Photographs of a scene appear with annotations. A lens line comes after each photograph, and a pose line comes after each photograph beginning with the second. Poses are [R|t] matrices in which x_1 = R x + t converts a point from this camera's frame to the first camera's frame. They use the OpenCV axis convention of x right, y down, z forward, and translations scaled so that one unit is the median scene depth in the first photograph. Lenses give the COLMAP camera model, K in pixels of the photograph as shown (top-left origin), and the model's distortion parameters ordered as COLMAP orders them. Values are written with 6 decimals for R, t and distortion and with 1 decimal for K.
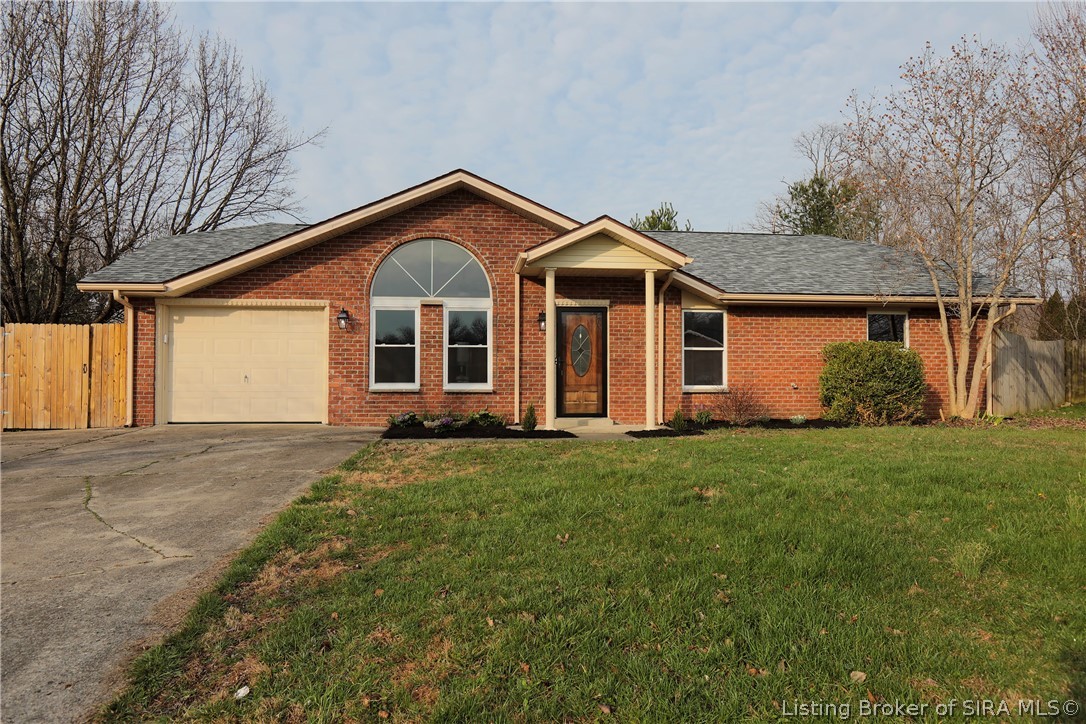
lens RADIAL K [[706.6, 0, 545.3], [0, 706.6, 361.6], [0, 0, 1]] dist [-0.004082, 0.000879]
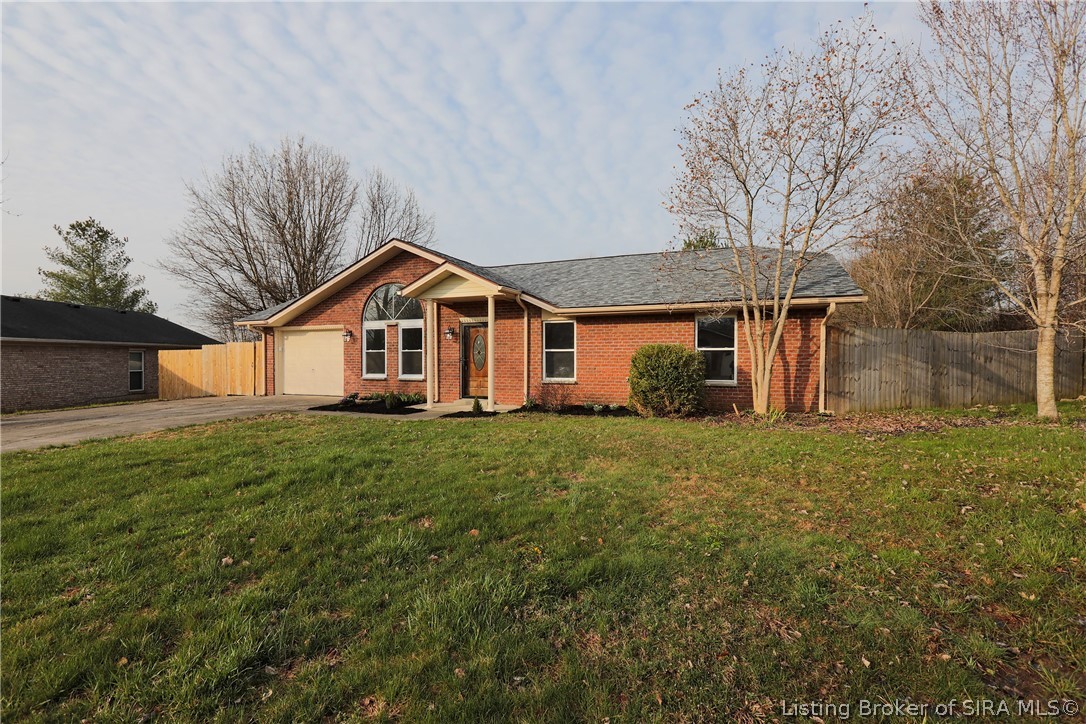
lens RADIAL K [[478.5, 0, 536.0], [0, 478.5, 365.8], [0, 0, 1]] dist [-0.007490, 0.002862]
pose [[0.884342, 0.004434, -0.466819, 0.632836], [0.014127, 0.999243, 0.036254, -0.023298], [0.466627, -0.038655, 0.883609, 0.194560]]
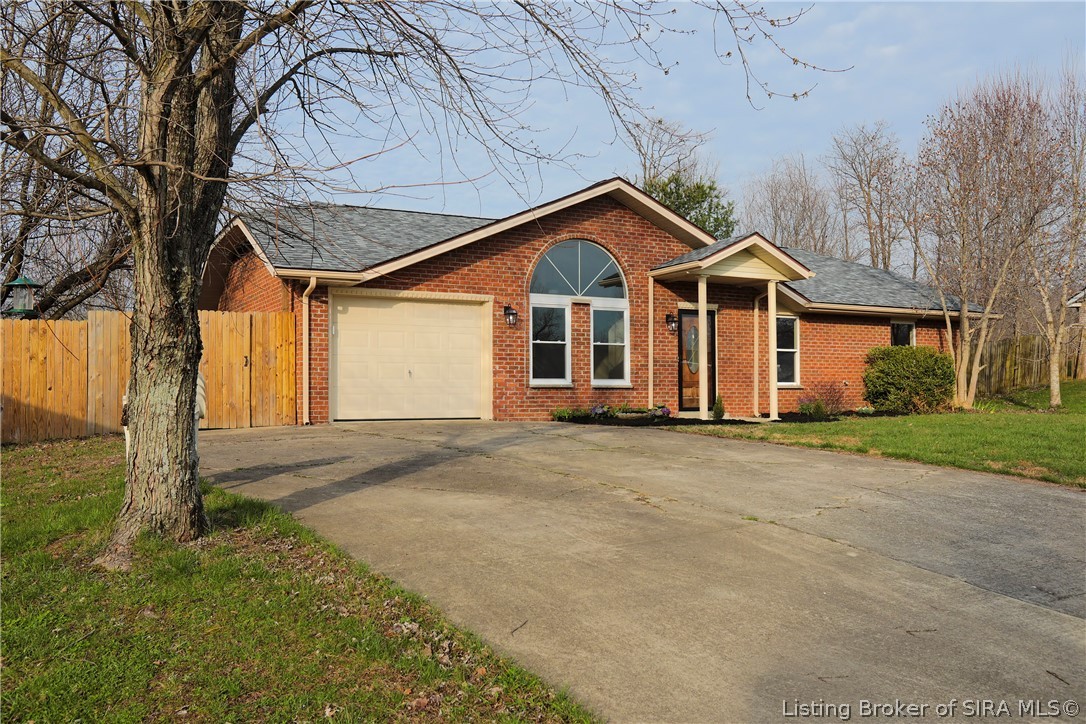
lens RADIAL K [[902.3, 0, 546.5], [0, 902.3, 366.5], [0, 0, 1]] dist [0.003993, 0.000513]
pose [[0.923426, 0.008283, 0.383688, -0.717243], [-0.007628, 0.999966, -0.003229, 0.016780], [-0.383701, 0.000055, 0.923457, -0.204098]]
